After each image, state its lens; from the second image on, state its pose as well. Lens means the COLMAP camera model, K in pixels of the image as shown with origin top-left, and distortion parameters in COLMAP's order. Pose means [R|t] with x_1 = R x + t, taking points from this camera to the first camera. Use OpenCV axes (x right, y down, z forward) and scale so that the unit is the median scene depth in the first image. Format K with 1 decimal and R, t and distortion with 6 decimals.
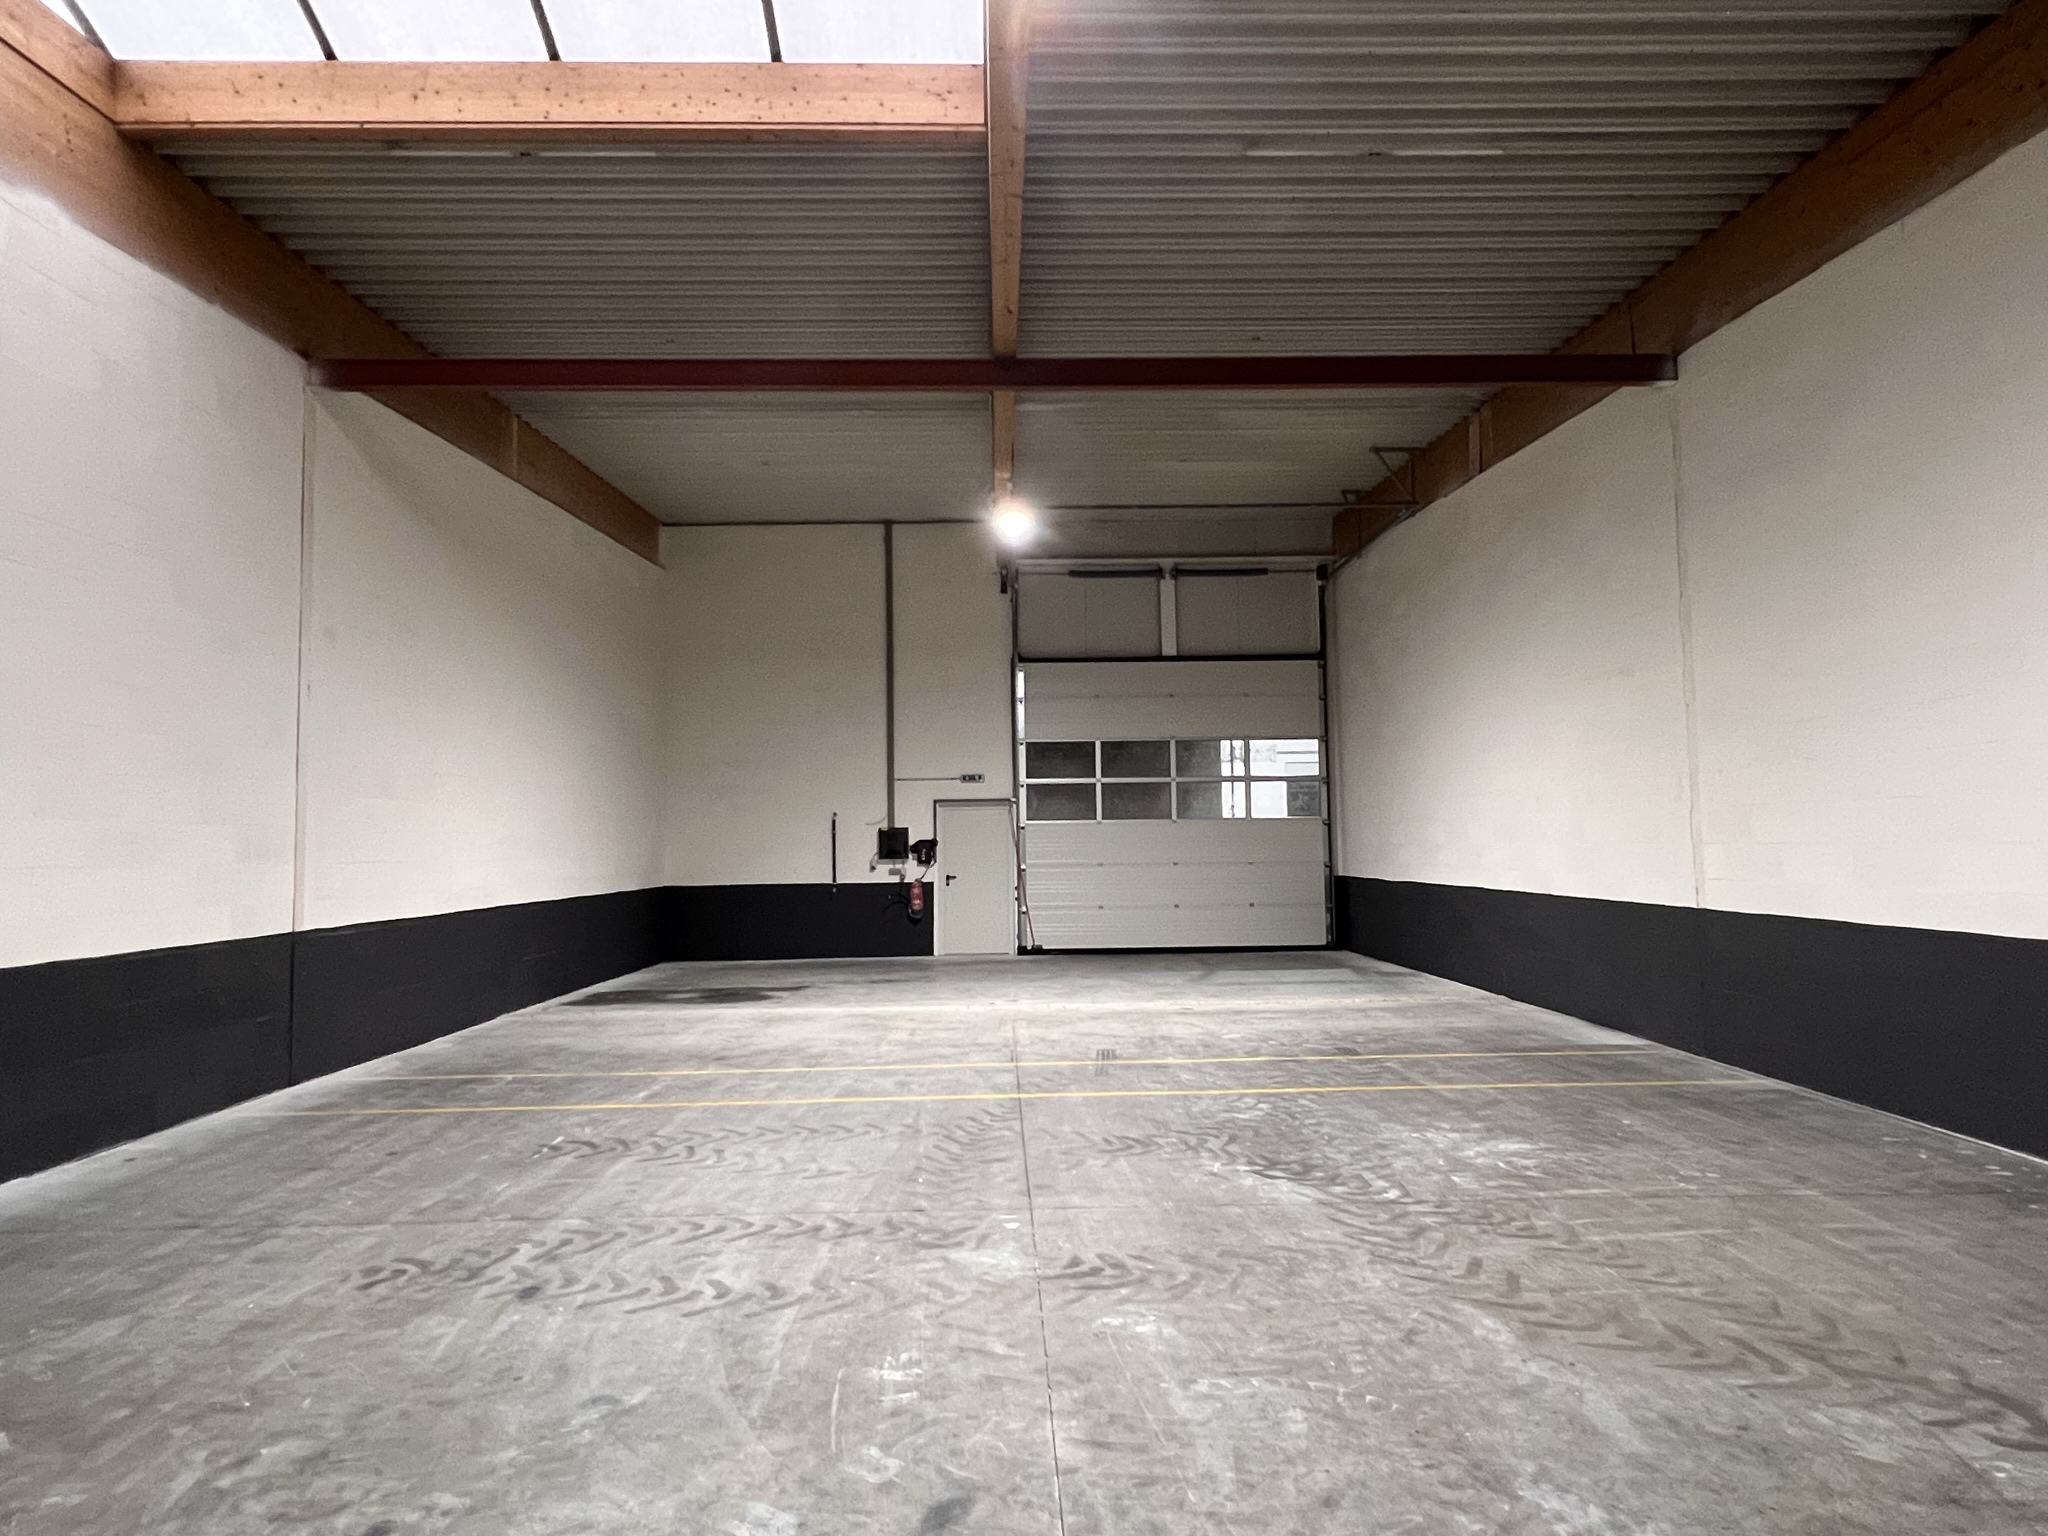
lens RADIAL K [[1138.9, 0, 1024.0], [0, 1138.9, 768.0], [0, 0, 1]] dist [0.002052, 0.000422]
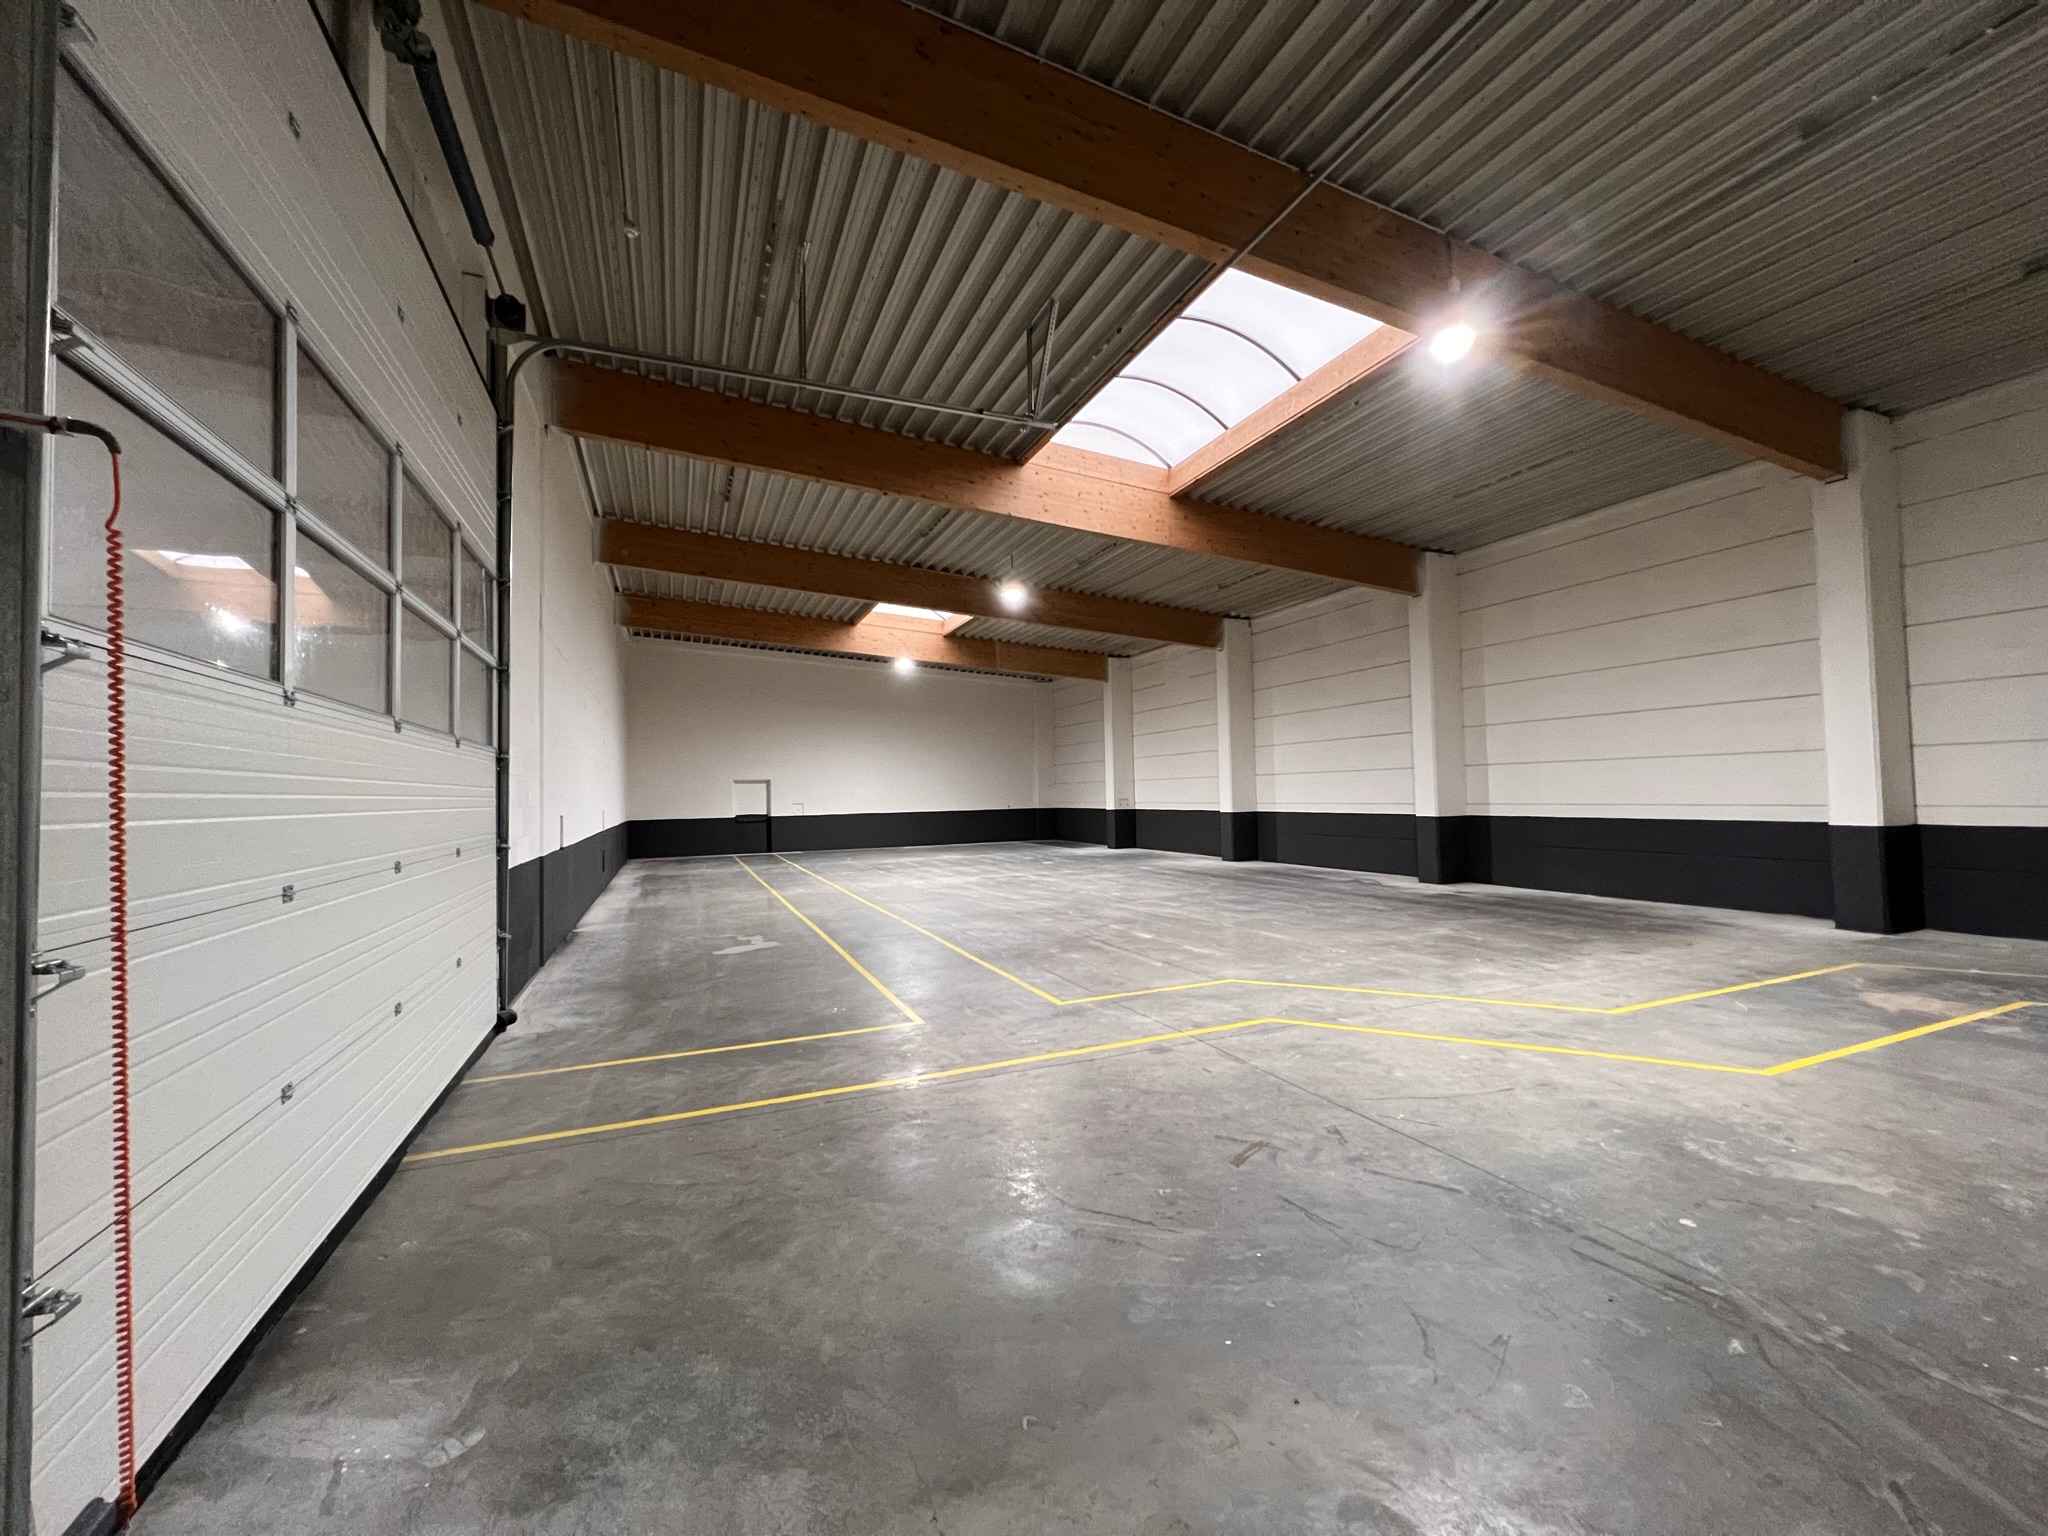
lens RADIAL K [[821.9, 0, 1024.0], [0, 821.9, 768.0], [0, 0, 1]] dist [0.000011, -0.000002]
pose [[0.369059, -0.020202, -0.929186, 0.794411], [0.069254, 0.997582, 0.005817, -0.002934], [0.926822, -0.066497, 0.369566, 0.001141]]
